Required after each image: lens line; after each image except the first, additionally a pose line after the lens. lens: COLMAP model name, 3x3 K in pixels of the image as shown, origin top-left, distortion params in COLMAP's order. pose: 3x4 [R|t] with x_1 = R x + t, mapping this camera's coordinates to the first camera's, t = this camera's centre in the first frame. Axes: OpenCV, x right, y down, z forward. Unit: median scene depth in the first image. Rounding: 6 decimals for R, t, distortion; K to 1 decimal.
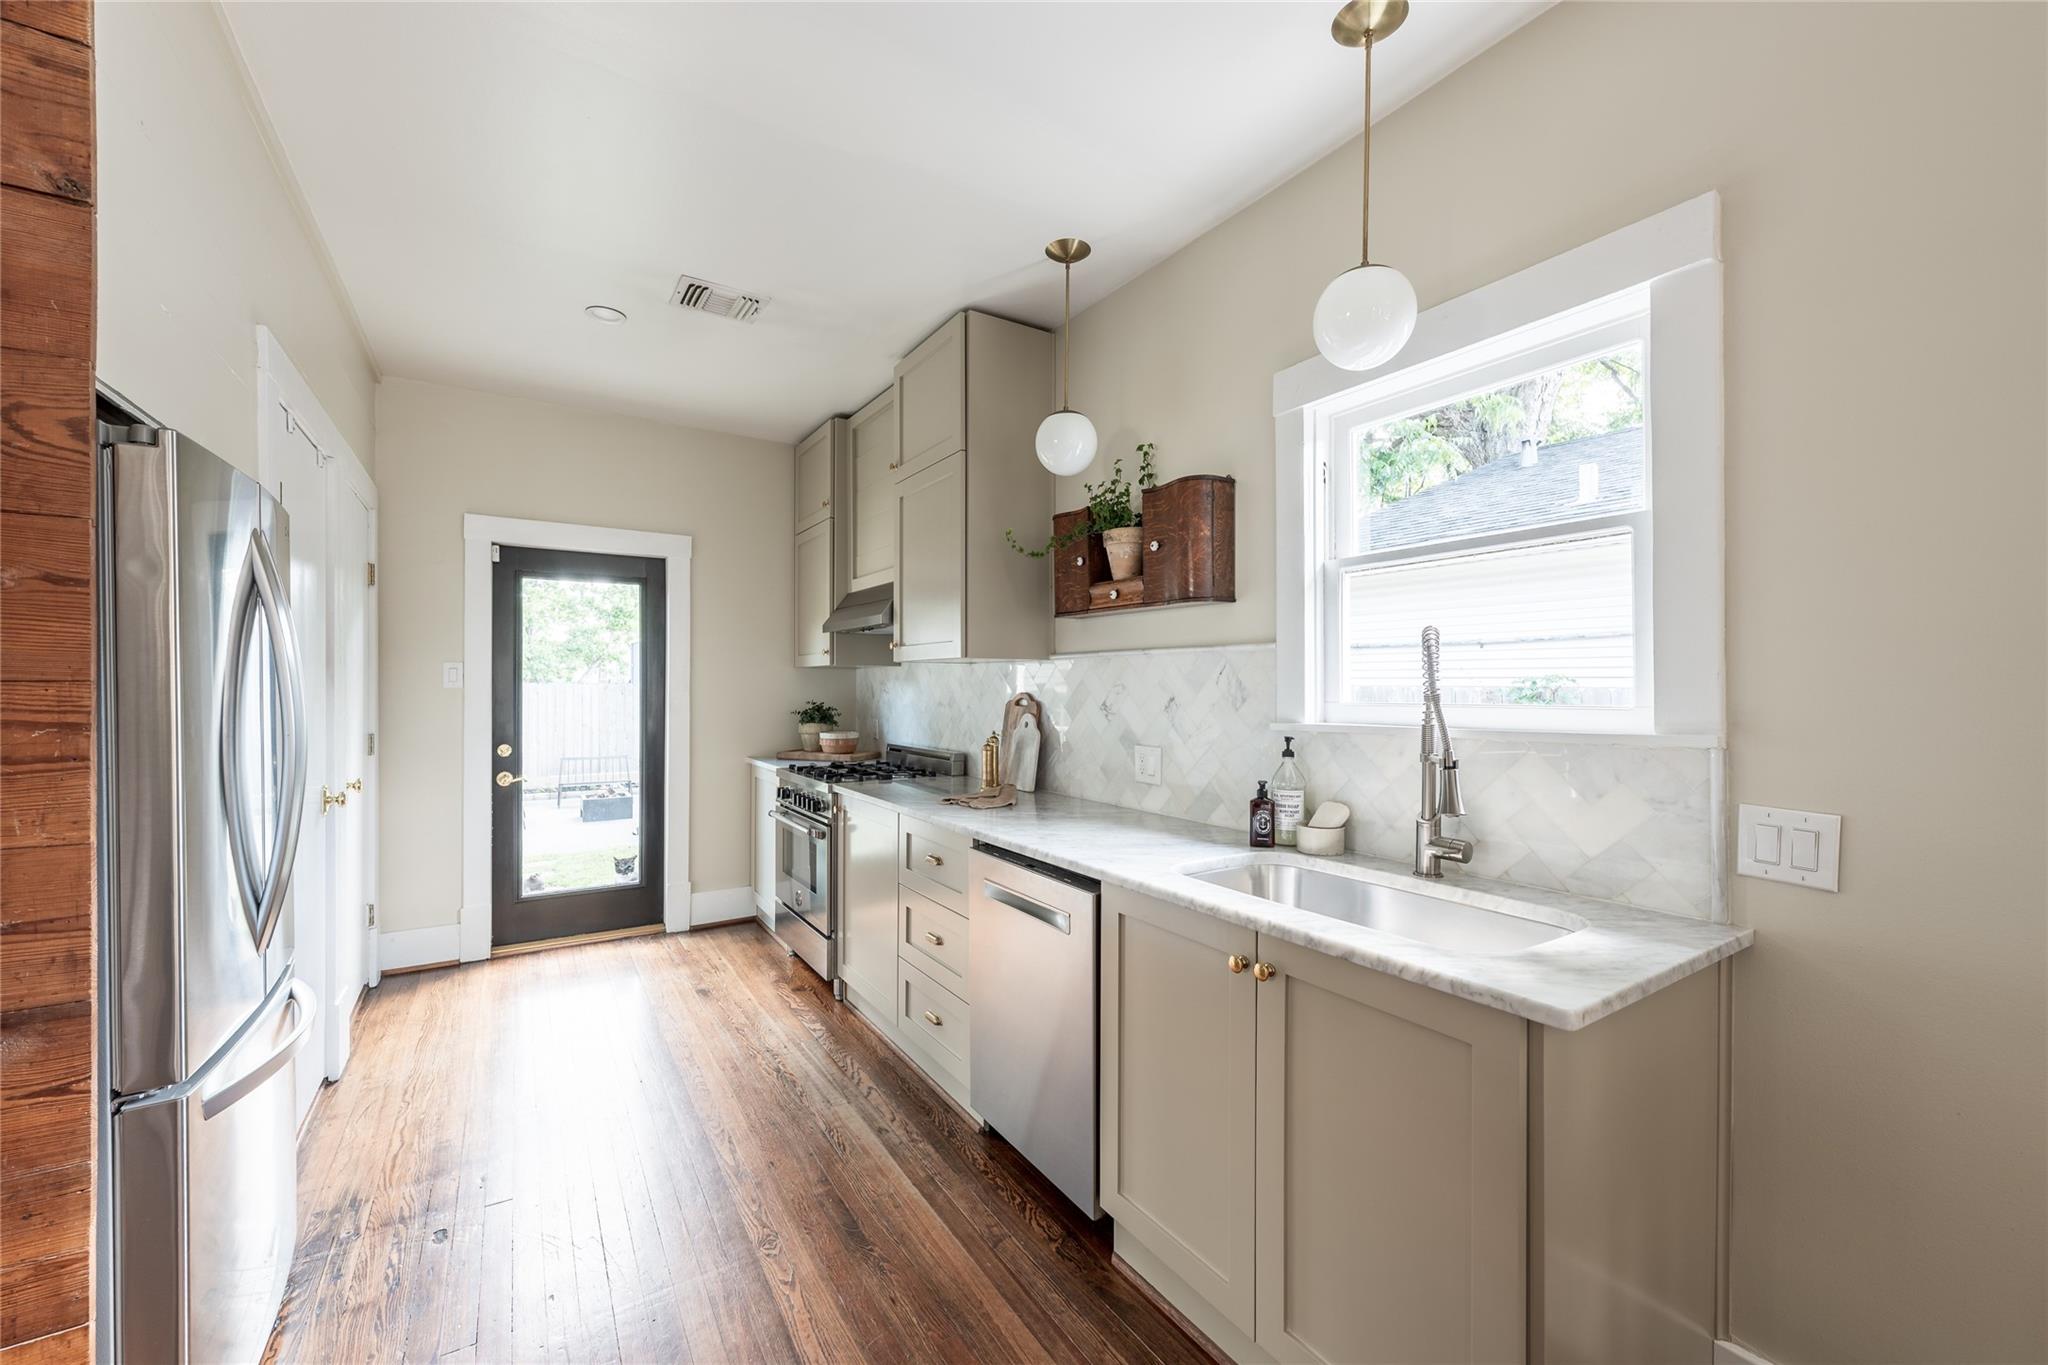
lens RADIAL K [[812.3, 0, 1025.4], [0, 812.3, 682.0], [0, 0, 1]] dist [0.001321, -0.000044]
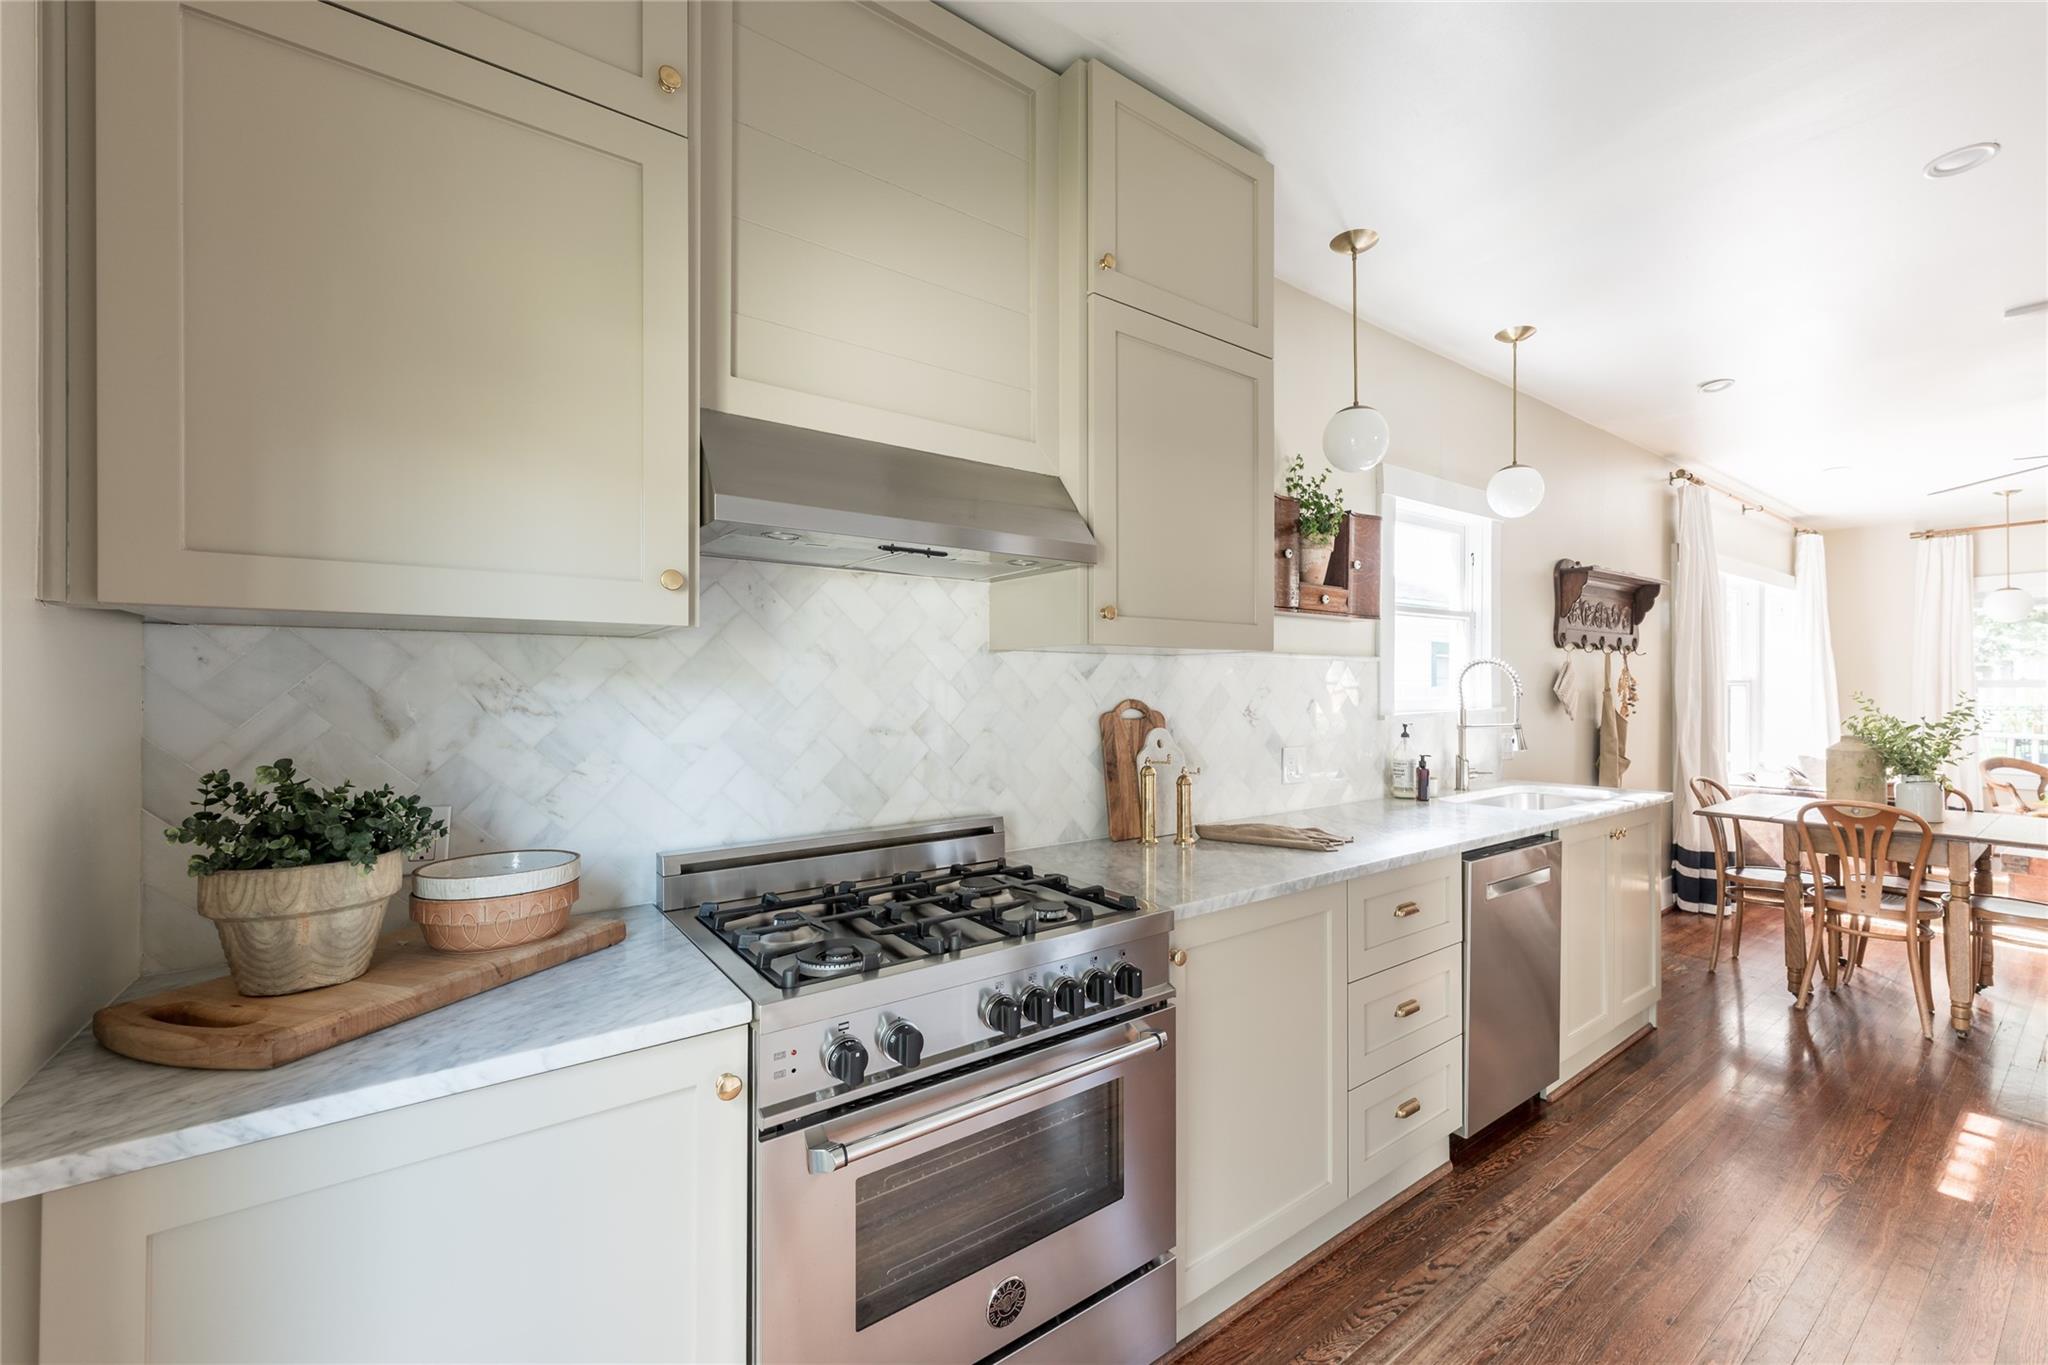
lens RADIAL K [[812.3, 0, 1082.6], [0, 812.3, 688.5], [0, 0, 1]] dist [0.001321, -0.000044]
pose [[-0.083544, -0.008860, 0.996465, -0.627048], [-0.006073, 0.999946, 0.008382, -0.001981], [-0.996486, -0.005351, -0.083593, 0.993537]]
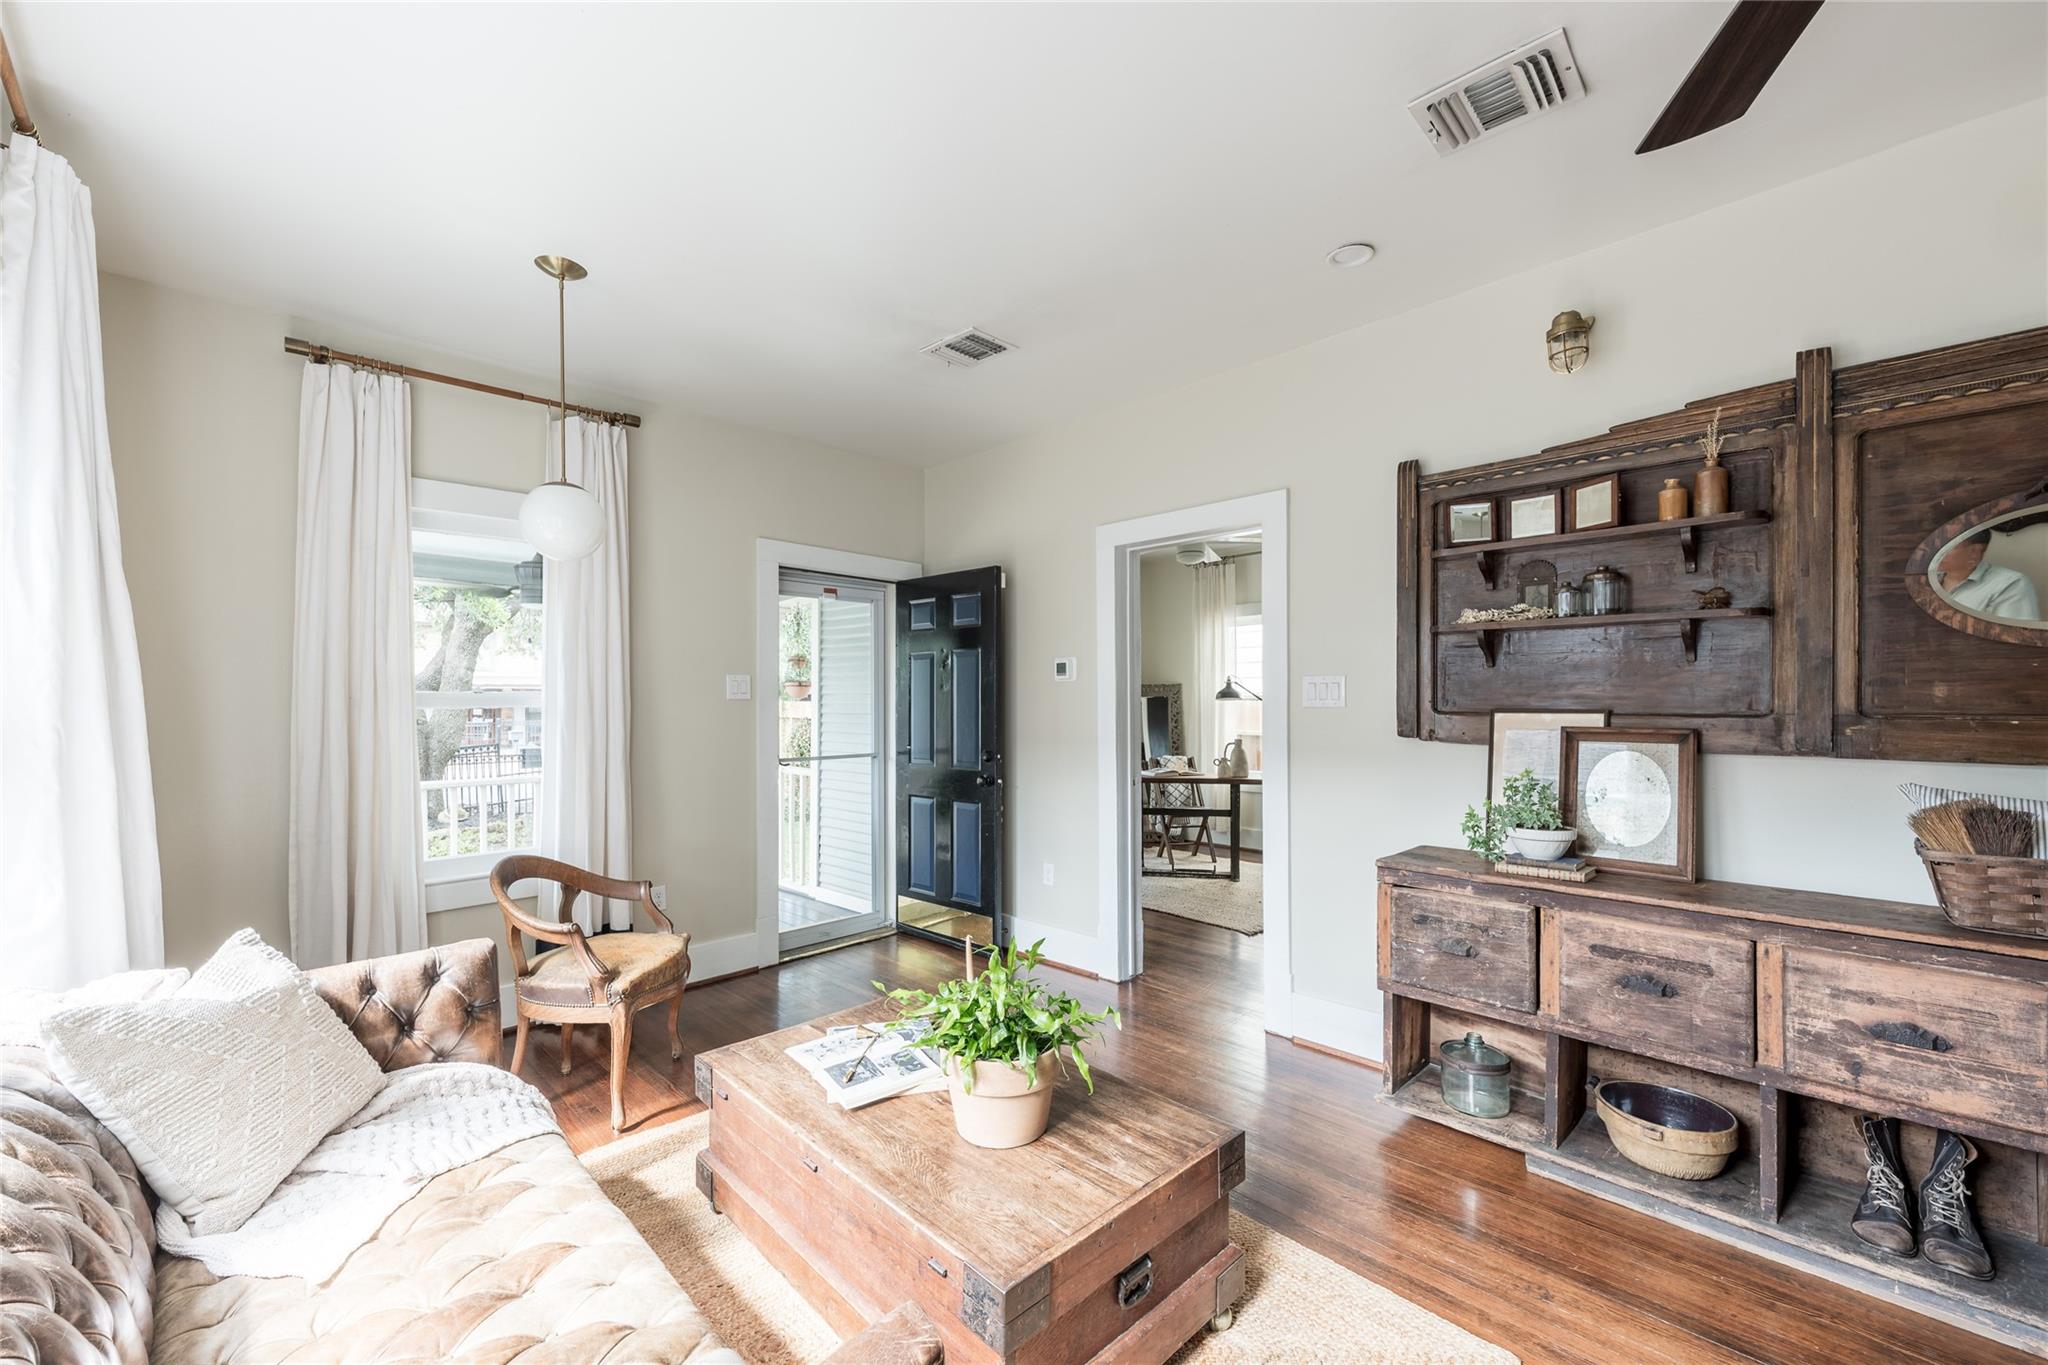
lens RADIAL K [[812.3, 0, 1012.7], [0, 812.3, 702.6], [0, 0, 1]] dist [0.001321, -0.000044]
pose [[-0.980148, 0.002153, -0.198257, 0.558703], [0.003125, 0.999985, -0.004590, 0.000481], [0.198244, -0.005119, -0.980139, -0.163264]]
